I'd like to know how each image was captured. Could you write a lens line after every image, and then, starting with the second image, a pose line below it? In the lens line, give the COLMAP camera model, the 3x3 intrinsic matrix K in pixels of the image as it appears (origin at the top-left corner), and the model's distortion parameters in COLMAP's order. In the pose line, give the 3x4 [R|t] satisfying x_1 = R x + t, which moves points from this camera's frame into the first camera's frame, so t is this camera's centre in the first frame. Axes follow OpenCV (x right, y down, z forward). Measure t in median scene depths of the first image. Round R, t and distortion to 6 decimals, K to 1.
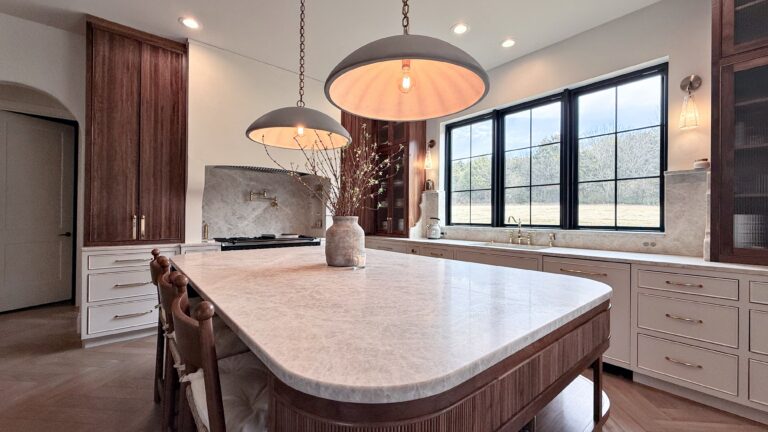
lens RADIAL K [[311.2, 0, 384.0], [0, 311.2, 216.0], [0, 0, 1]] dist [0.000212, -0.000135]
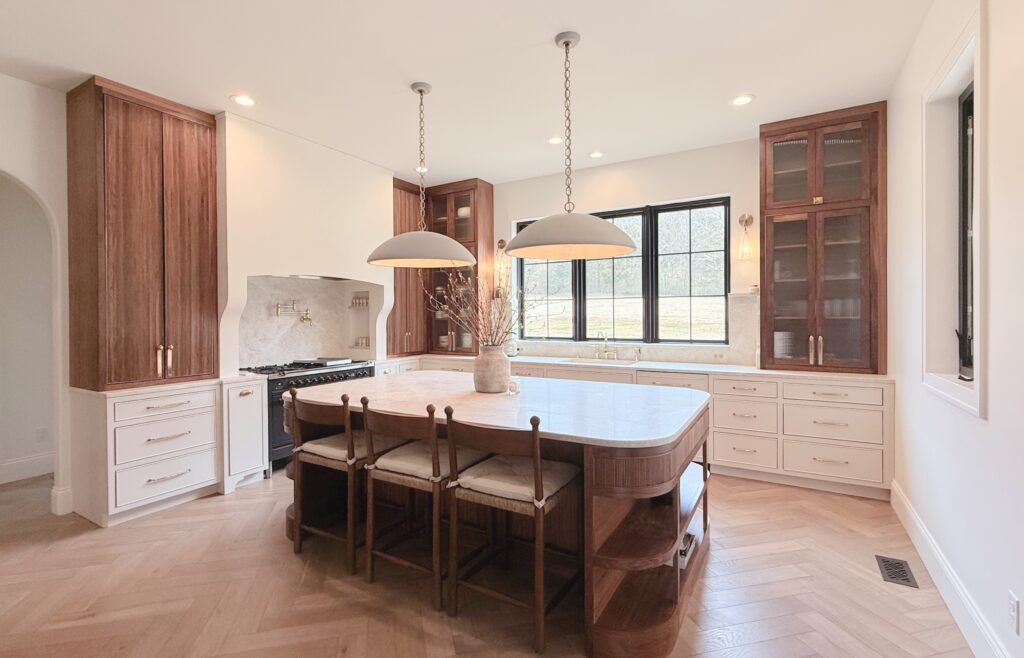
lens RADIAL K [[466.2, 0, 507.8], [0, 466.2, 318.8], [0, 0, 1]] dist [-0.000394, 0.000136]
pose [[0.948886, -0.018597, 0.315071, -0.364233], [0.014782, 0.999786, 0.014494, -0.071378], [-0.315273, -0.009096, 0.948957, -0.332203]]
